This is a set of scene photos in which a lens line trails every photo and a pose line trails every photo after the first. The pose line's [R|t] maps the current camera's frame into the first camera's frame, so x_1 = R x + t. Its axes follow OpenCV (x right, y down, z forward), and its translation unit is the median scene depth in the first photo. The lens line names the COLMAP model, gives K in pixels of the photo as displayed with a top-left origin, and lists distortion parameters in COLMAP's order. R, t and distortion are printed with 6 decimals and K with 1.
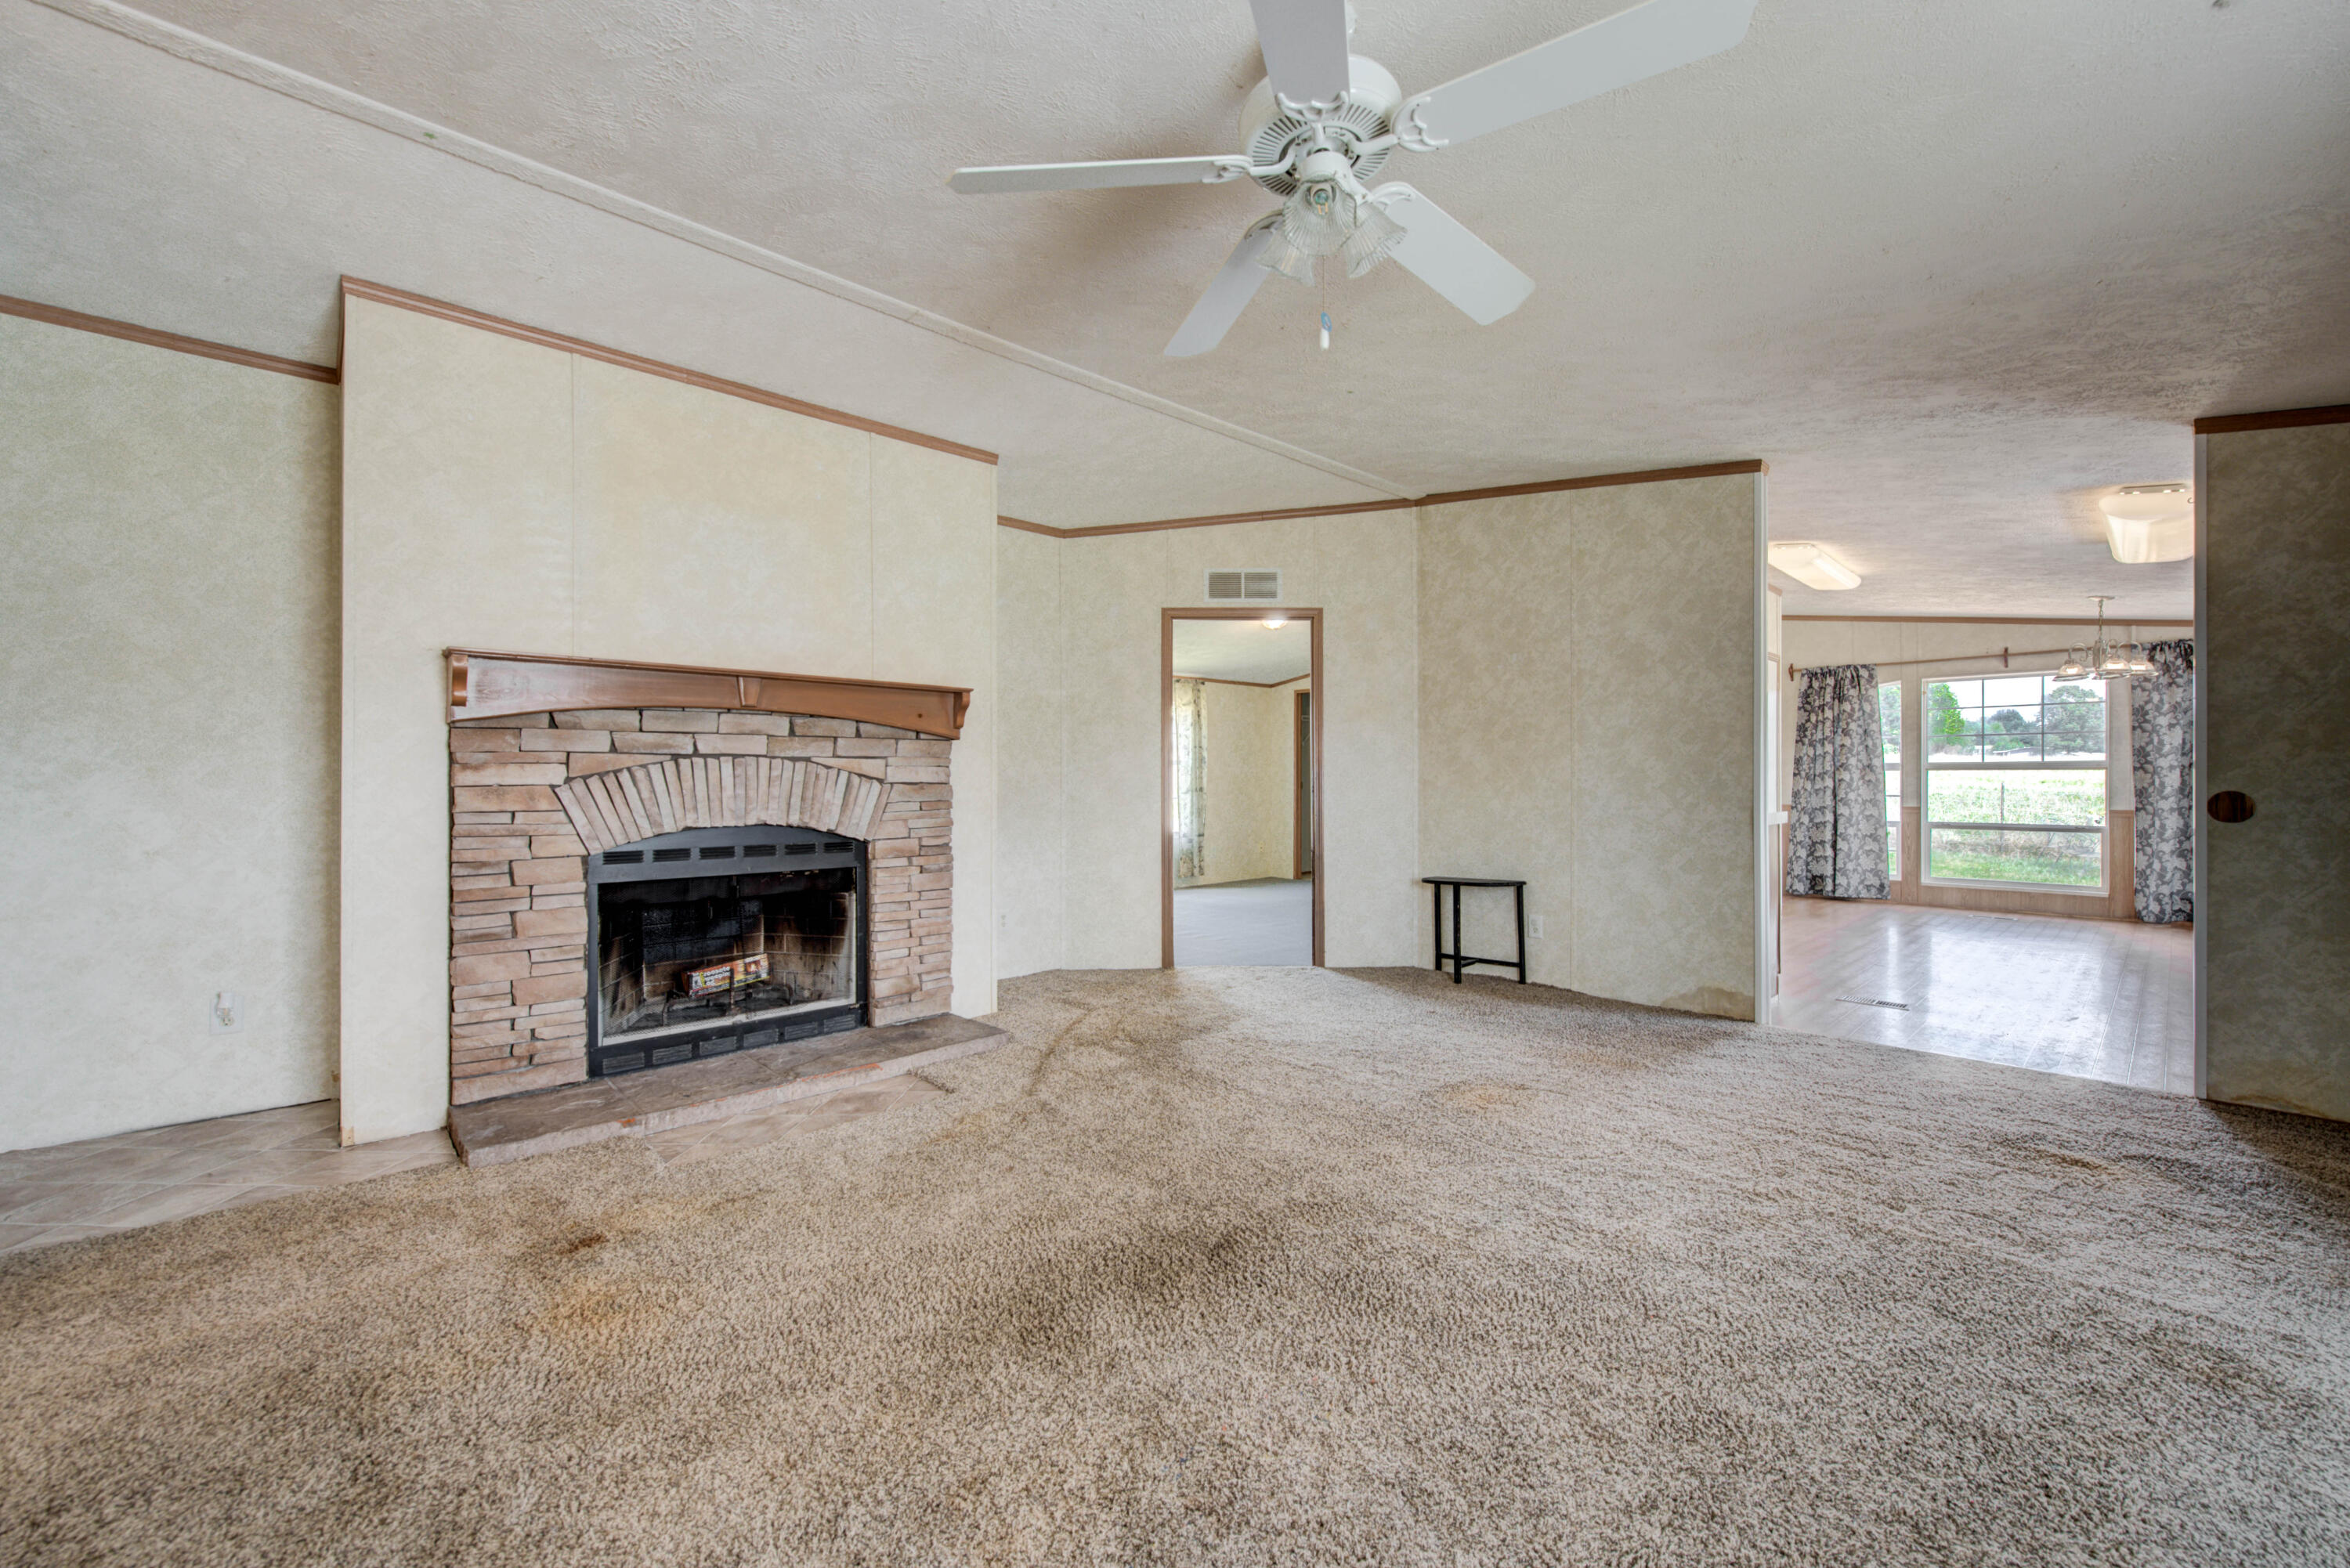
lens RADIAL K [[928.2, 0, 1185.0], [0, 928.2, 775.9], [0, 0, 1]] dist [-0.000162, -0.000724]
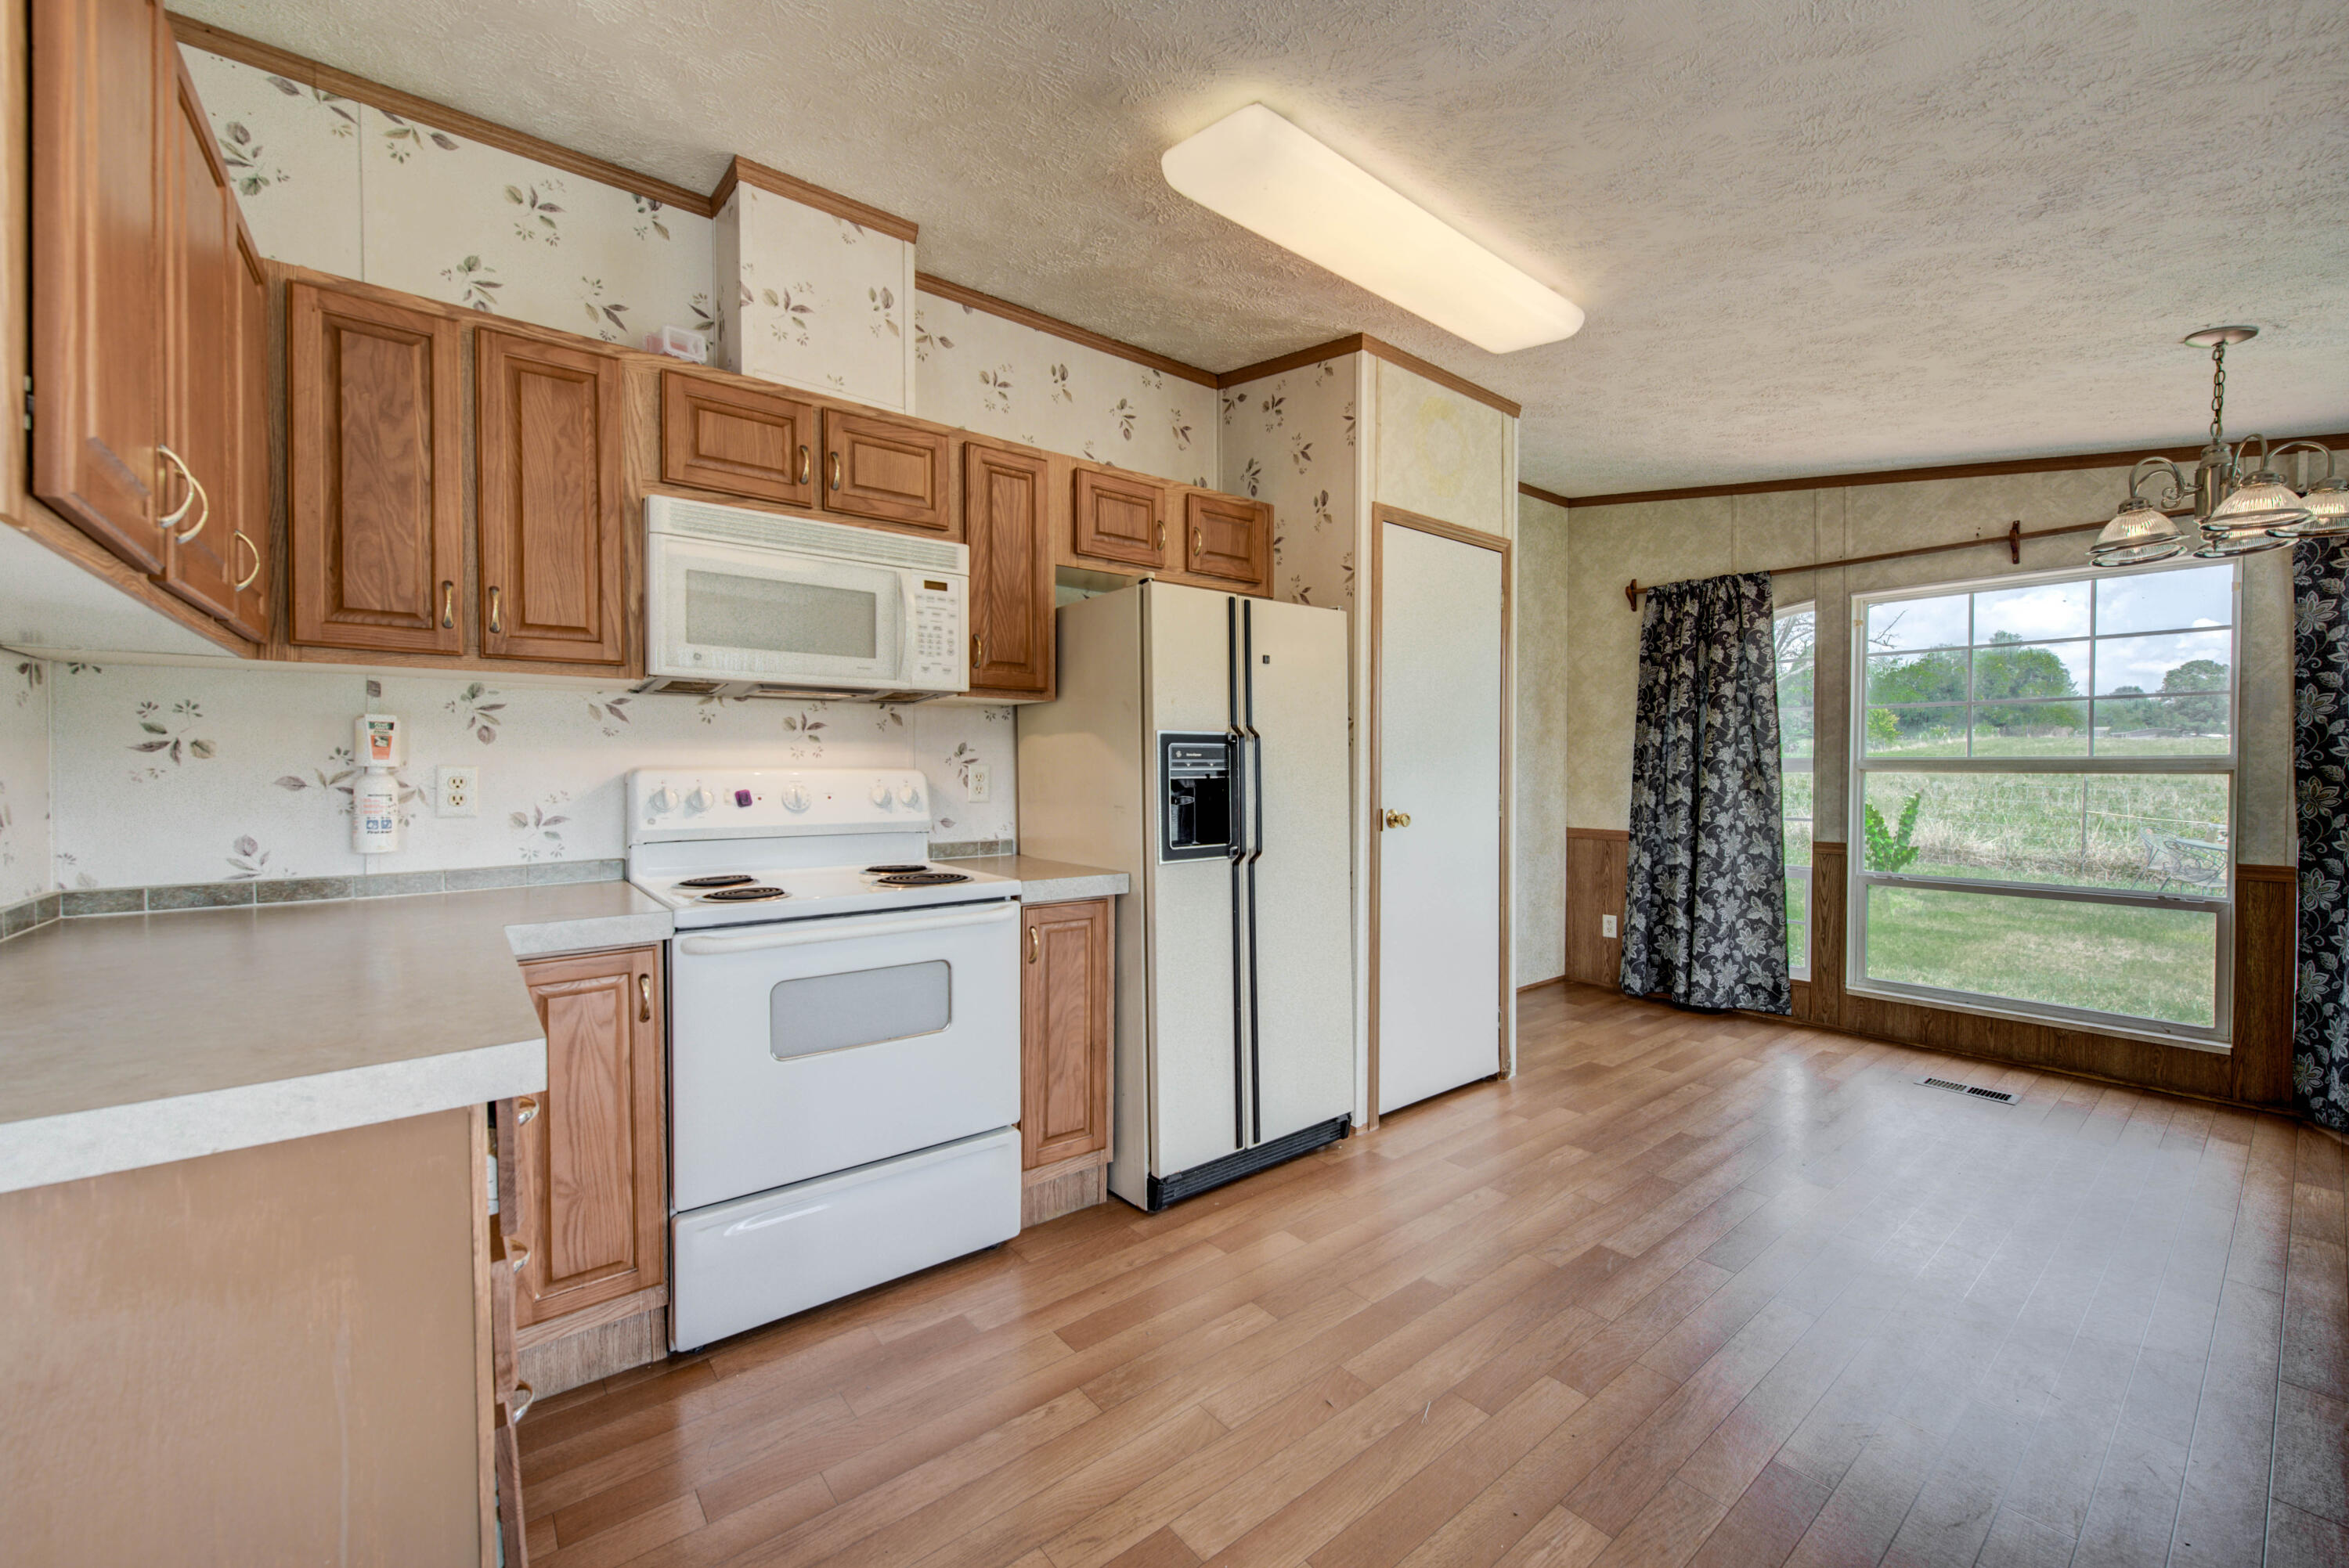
lens RADIAL K [[927.8, 0, 1184.3], [0, 927.8, 777.4], [0, 0, 1]] dist [-0.000162, -0.000724]
pose [[0.997639, -0.001308, -0.068666, 0.530359], [0.002502, 0.999847, 0.017308, -0.015397], [0.068633, -0.017439, 0.997490, 0.529357]]
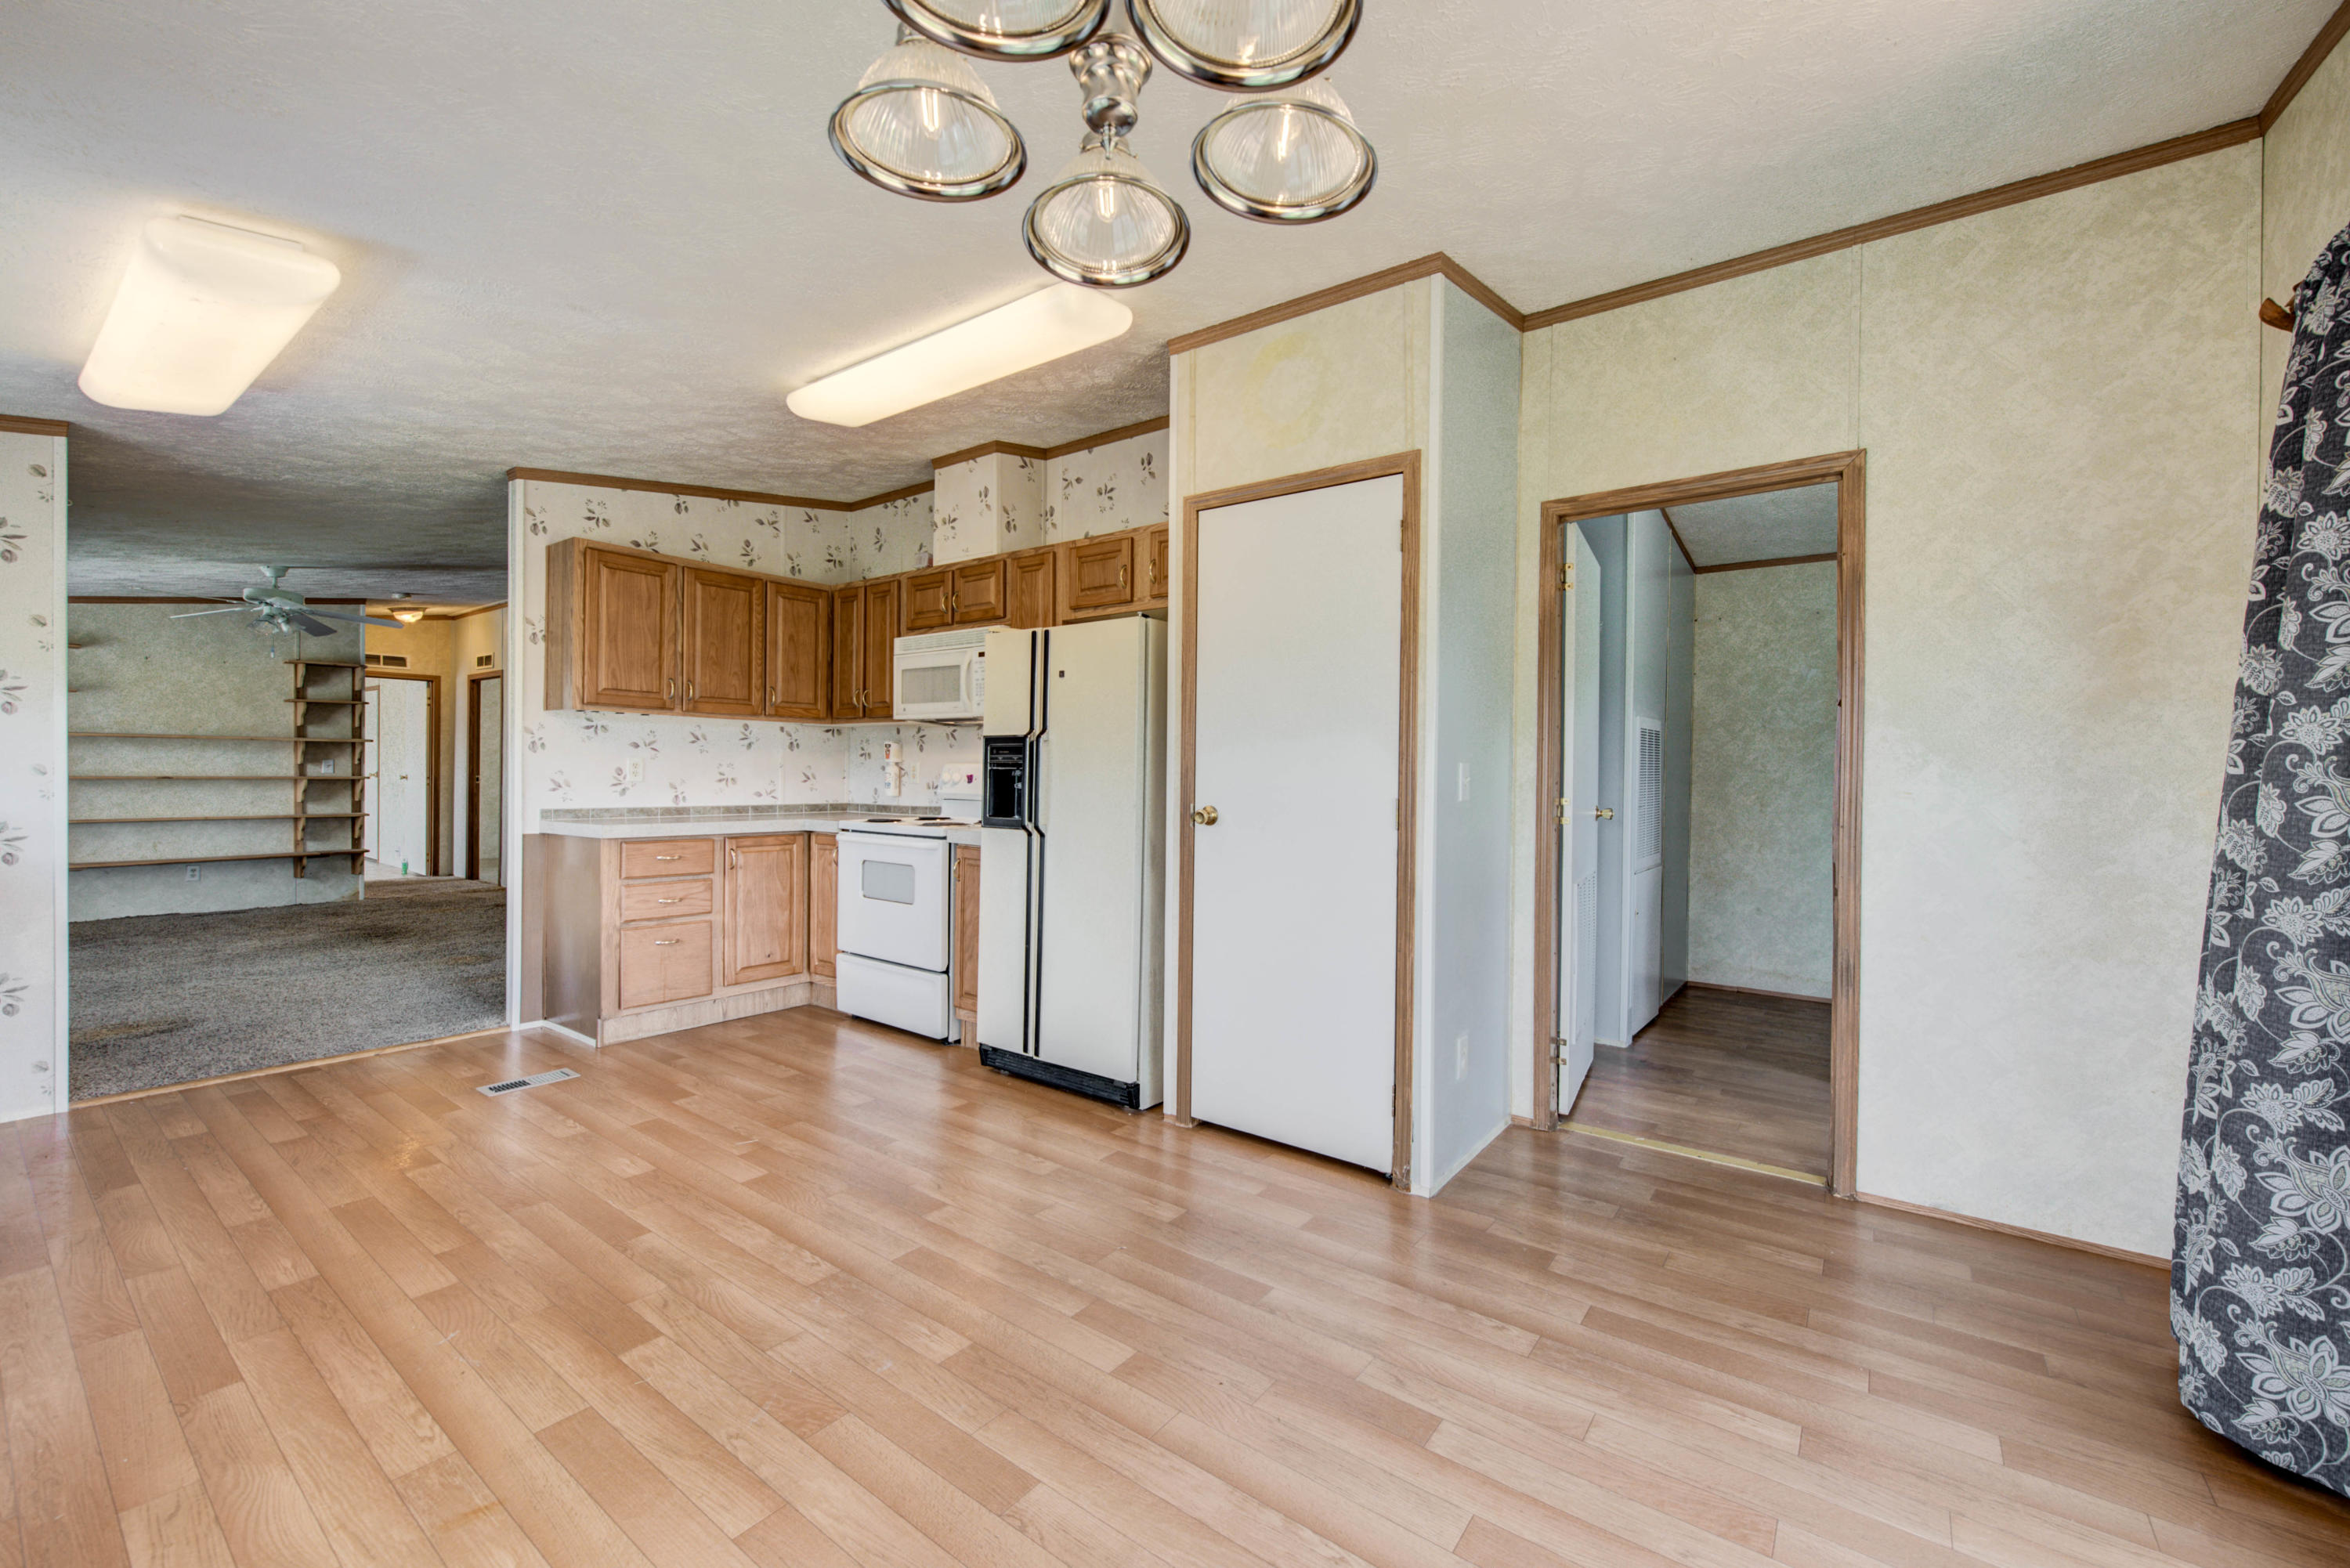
lens RADIAL K [[928.2, 0, 1169.5], [0, 928.2, 778.9], [0, 0, 1]] dist [-0.000162, -0.000724]
pose [[0.179350, 0.006882, -0.983761, 1.211469], [-0.006208, 0.999964, 0.005864, -0.003448], [0.983766, 0.005056, 0.179386, 1.028262]]
